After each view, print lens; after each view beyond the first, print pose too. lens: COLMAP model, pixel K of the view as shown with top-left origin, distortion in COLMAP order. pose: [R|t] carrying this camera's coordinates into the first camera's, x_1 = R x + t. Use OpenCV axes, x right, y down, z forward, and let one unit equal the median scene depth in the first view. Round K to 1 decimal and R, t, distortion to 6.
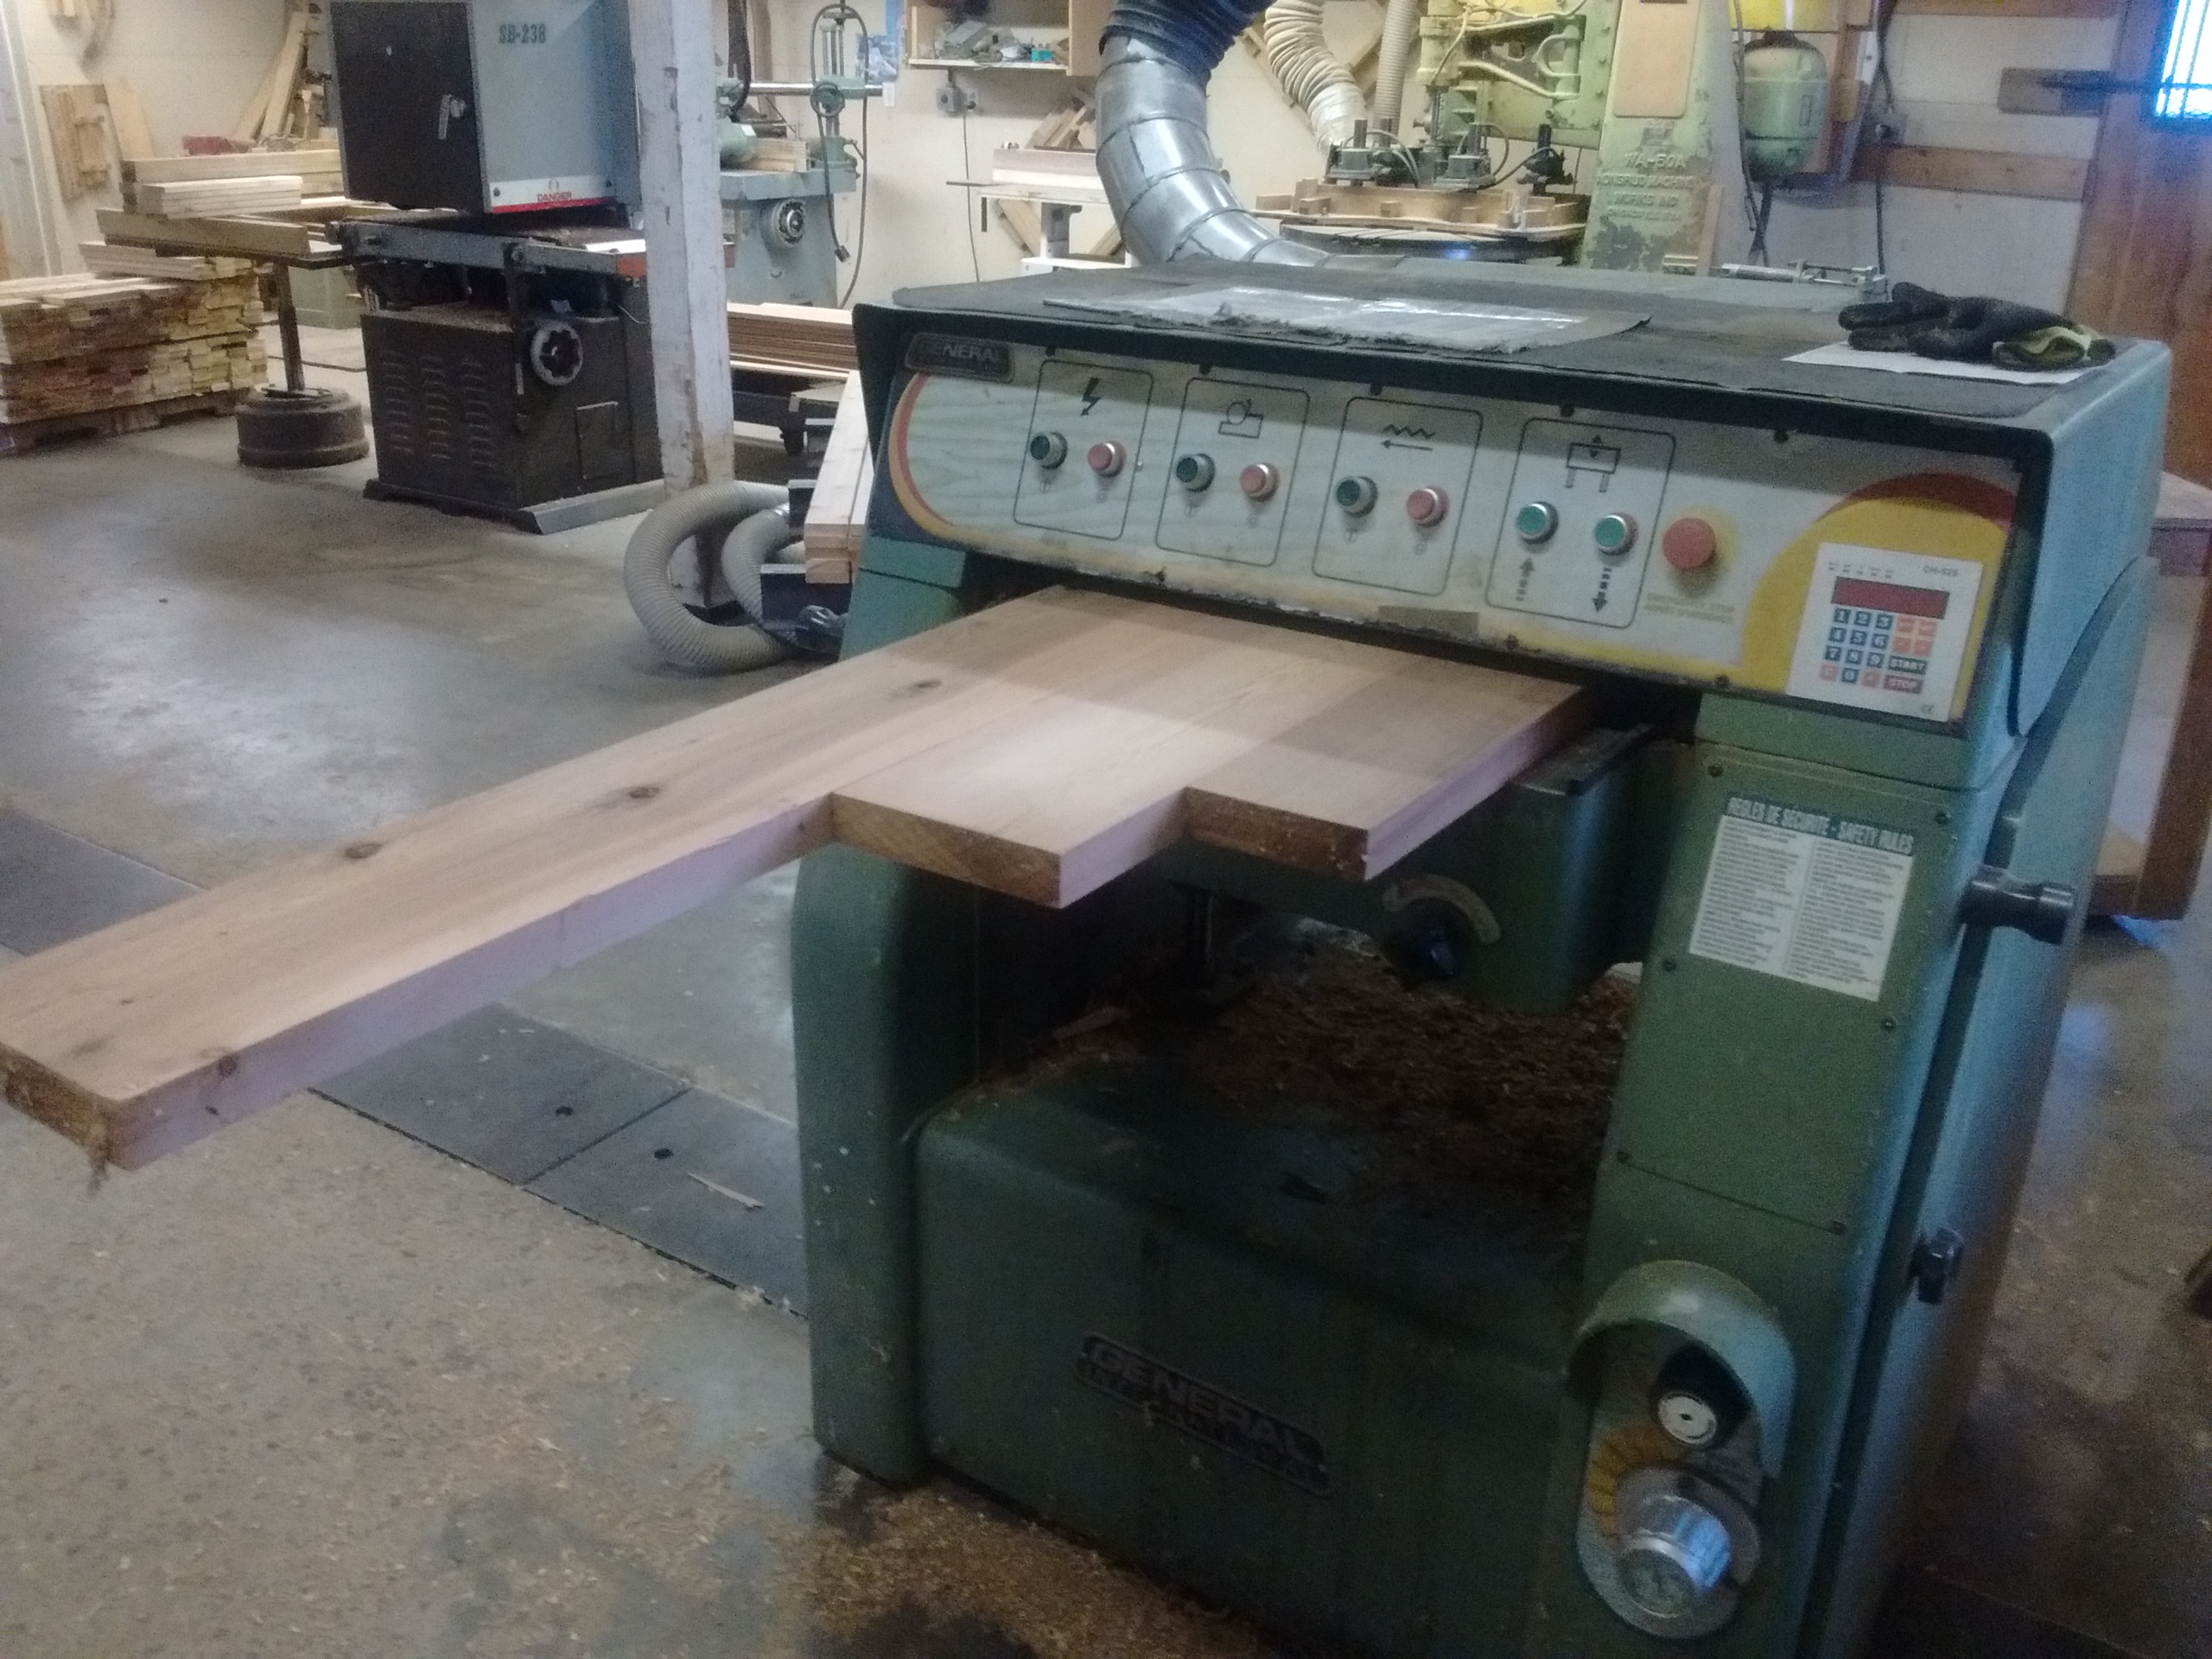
lens RADIAL K [[1916.8, 0, 1106.0], [0, 1916.8, 829.5], [0, 0, 1]] dist [0.042339, -0.075206]
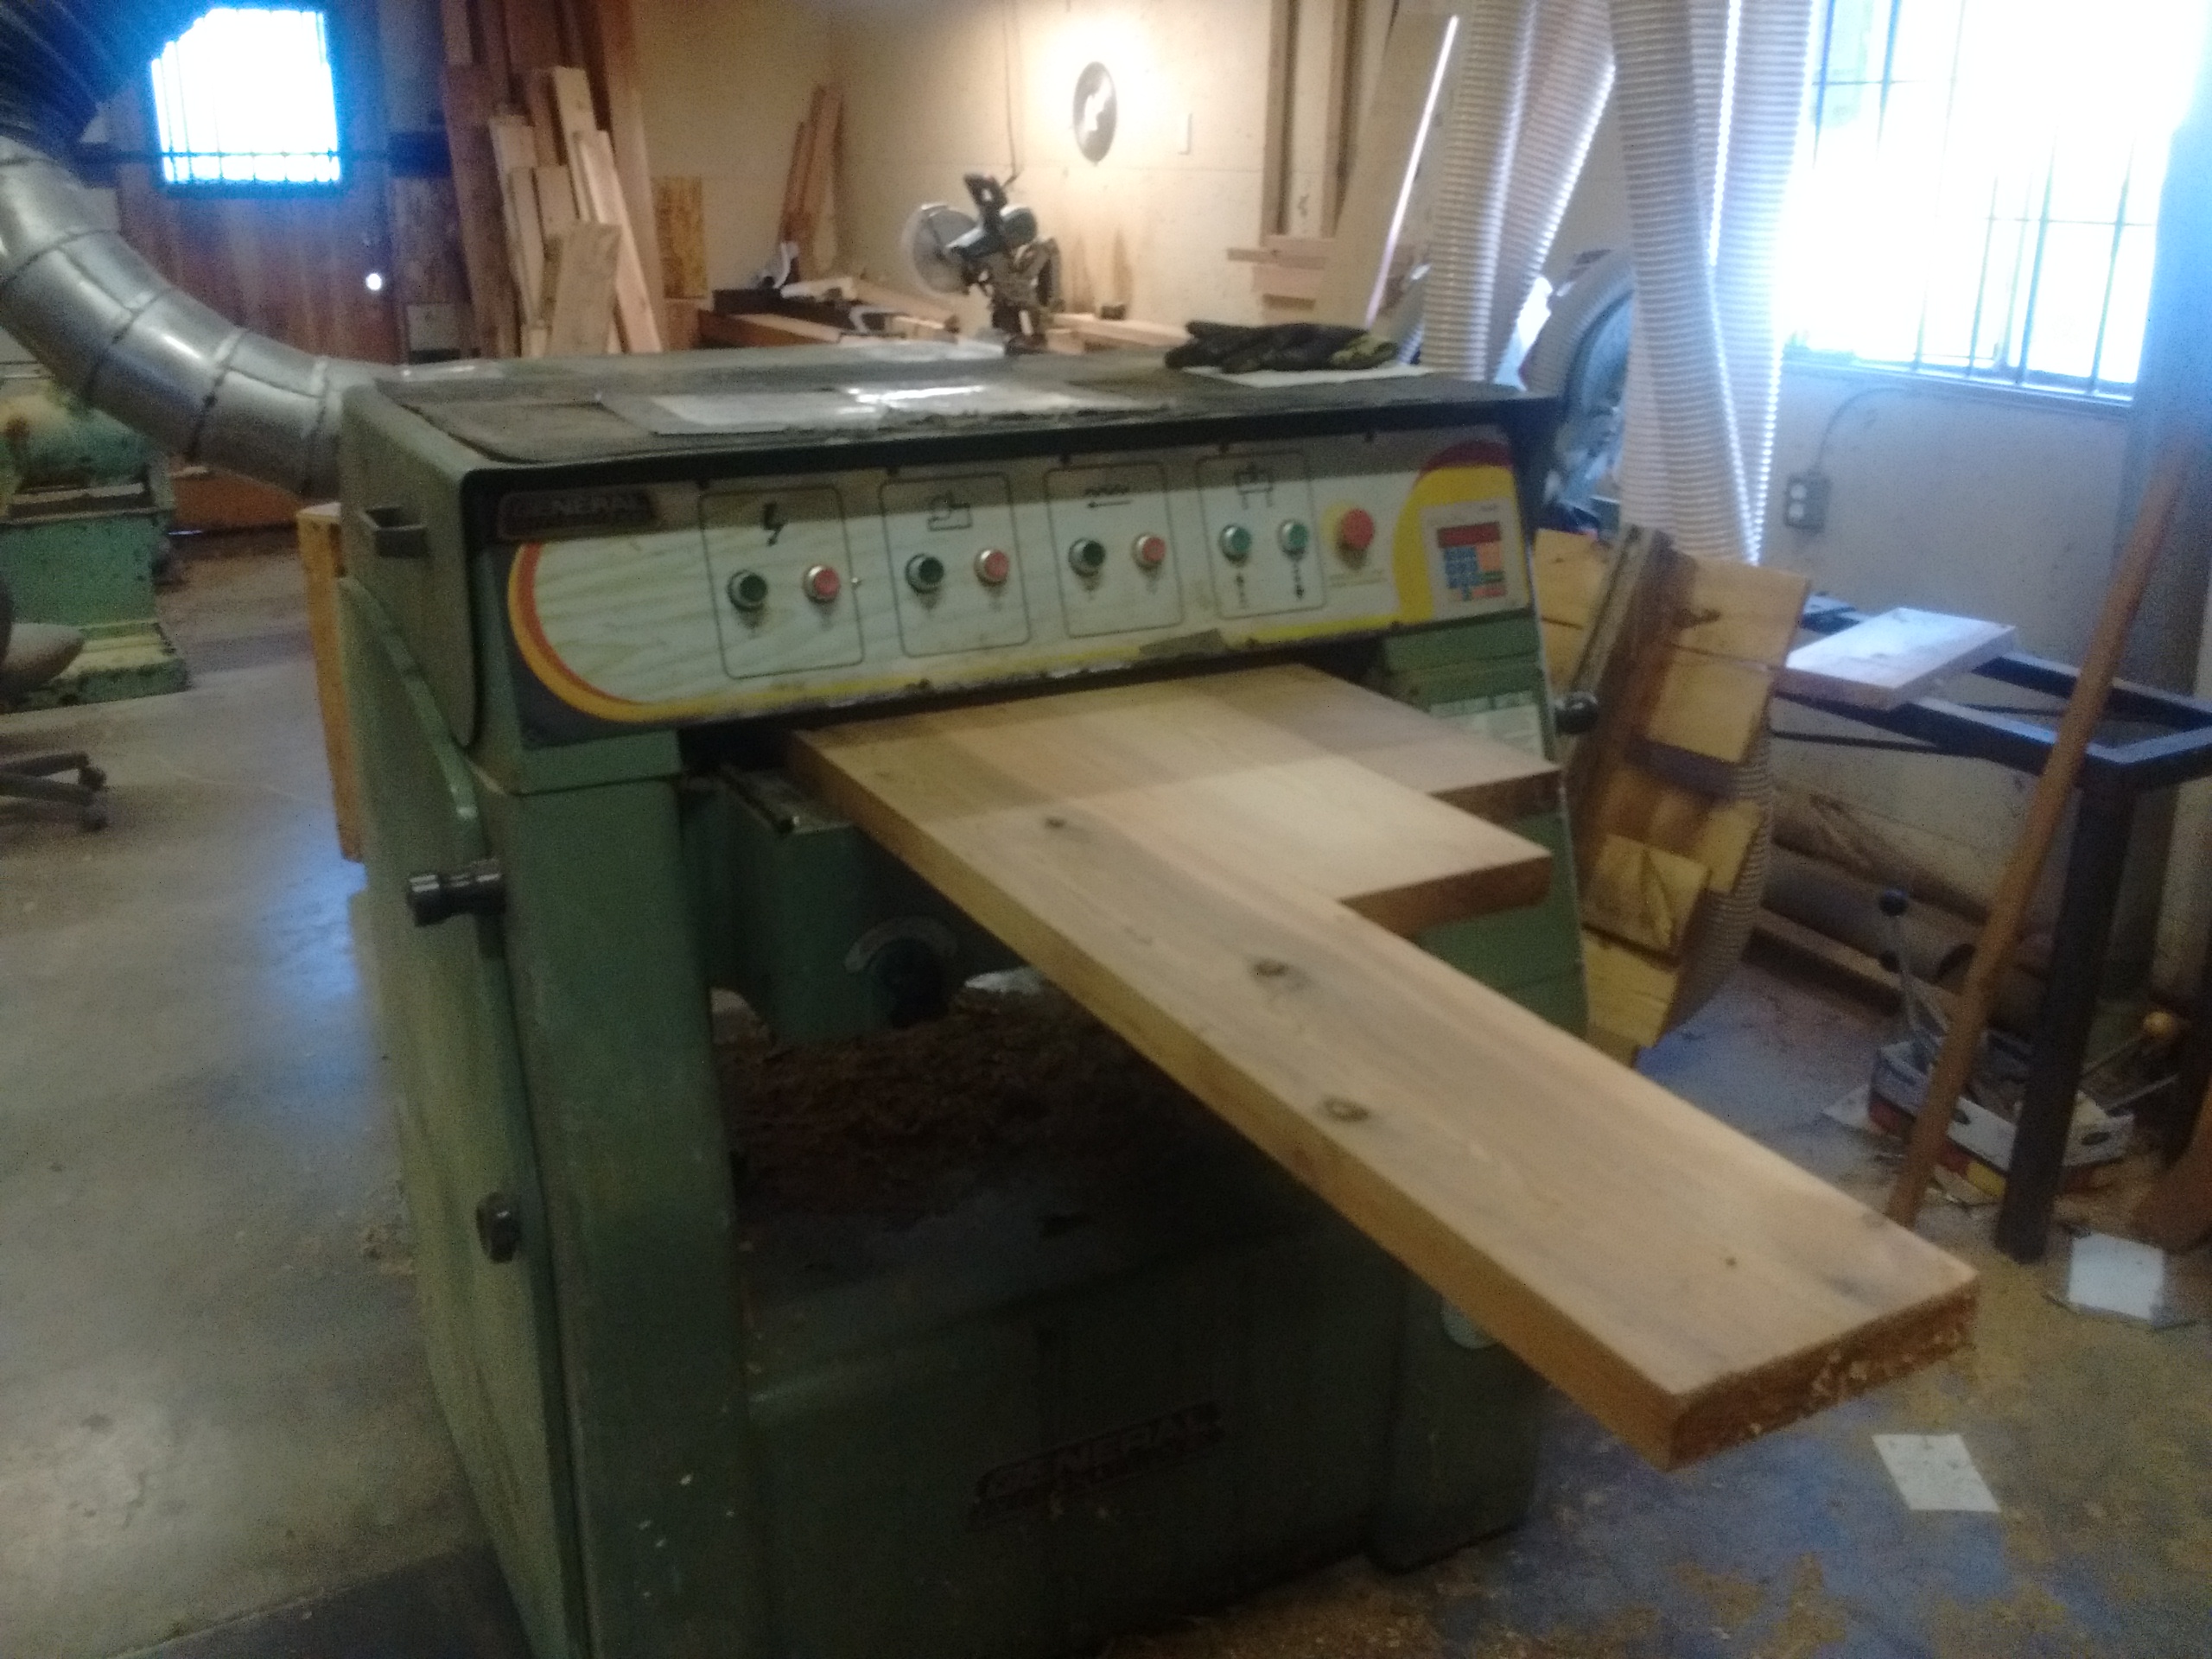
lens RADIAL K [[1916.8, 0, 1106.0], [0, 1916.8, 829.5], [0, 0, 1]] dist [0.042339, -0.075206]
pose [[0.458096, -0.308426, 0.833680, -0.791415], [0.332107, 0.929343, 0.161328, -0.197092], [-0.824532, 0.202967, 0.528158, 0.442614]]
